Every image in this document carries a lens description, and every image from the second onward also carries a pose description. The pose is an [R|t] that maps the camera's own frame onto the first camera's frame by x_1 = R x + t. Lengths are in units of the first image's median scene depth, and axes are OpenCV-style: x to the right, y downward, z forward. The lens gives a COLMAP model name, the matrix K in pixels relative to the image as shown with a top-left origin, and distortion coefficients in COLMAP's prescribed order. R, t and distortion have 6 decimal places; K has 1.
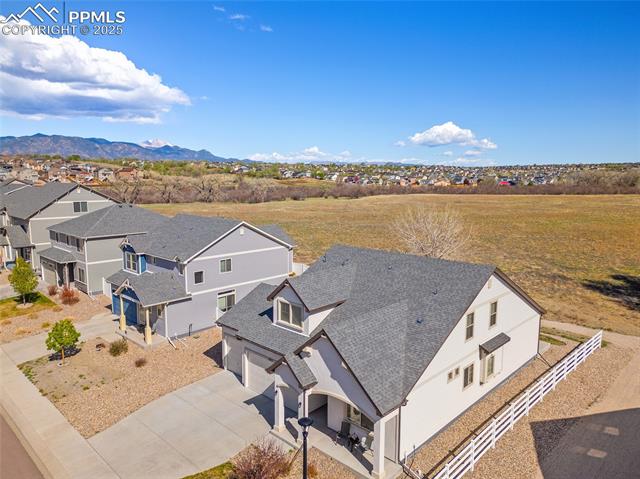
lens RADIAL K [[449.6, 0, 320.0], [0, 449.6, 239.5], [0, 0, 1]] dist [0.065582, -0.059163]
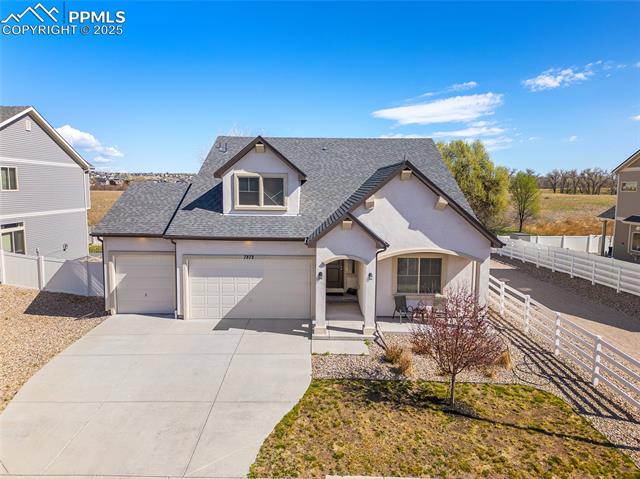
lens RADIAL K [[449.6, 0, 320.0], [0, 449.6, 239.5], [0, 0, 1]] dist [0.065582, -0.059163]
pose [[0.722636, -0.077196, 0.686904, -0.350545], [0.089564, 0.995824, 0.017690, 0.171536], [-0.685401, 0.048738, 0.726533, 0.320231]]
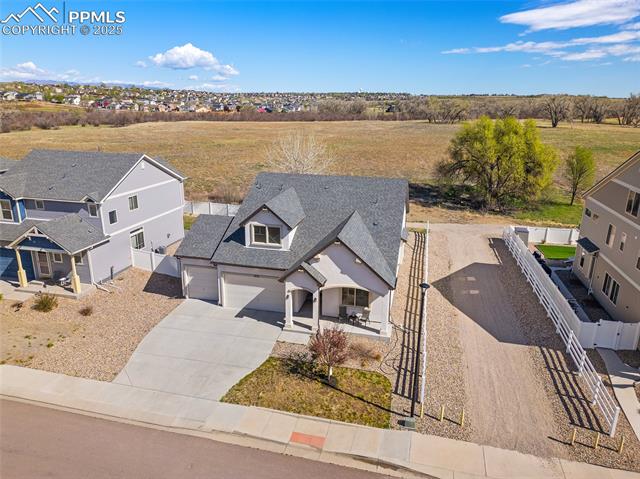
lens RADIAL K [[445.1, 0, 320.0], [0, 445.1, 239.5], [0, 0, 1]] dist [0.066927, -0.058768]
pose [[0.862935, -0.139382, 0.485712, -0.362170], [0.061069, 0.982927, 0.173568, -0.006779], [-0.501612, -0.120116, 0.856713, -0.022074]]
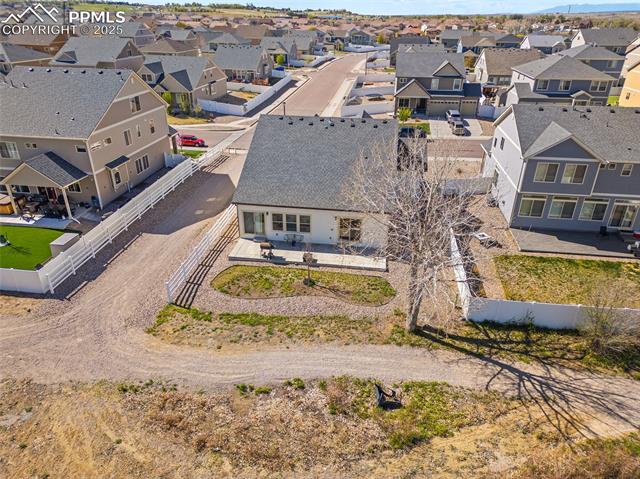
lens RADIAL K [[445.1, 0, 320.0], [0, 445.1, 239.5], [0, 0, 1]] dist [0.066927, -0.058768]
pose [[-0.815099, 0.254957, -0.520203, 0.804670], [-0.087753, 0.833252, 0.545885, -0.311942], [0.572637, 0.490599, -0.656810, 1.663201]]
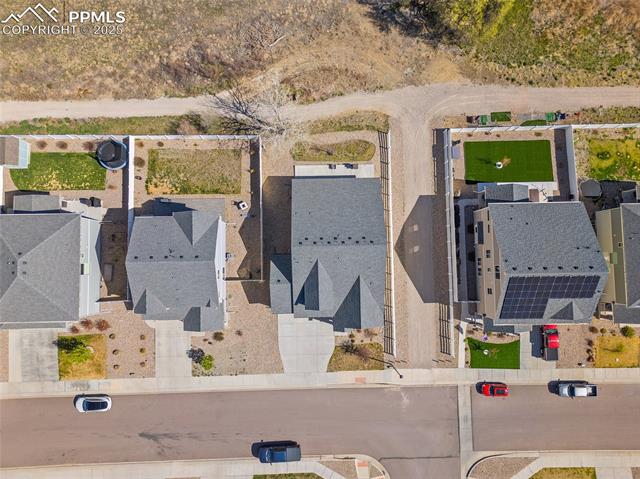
lens RADIAL K [[445.1, 0, 320.0], [0, 445.1, 239.5], [0, 0, 1]] dist [0.066927, -0.058768]
pose [[0.711001, -0.701372, 0.050536, 0.042654], [0.081123, 0.153199, 0.984860, -1.503761], [-0.698496, -0.696137, 0.165822, 0.628398]]
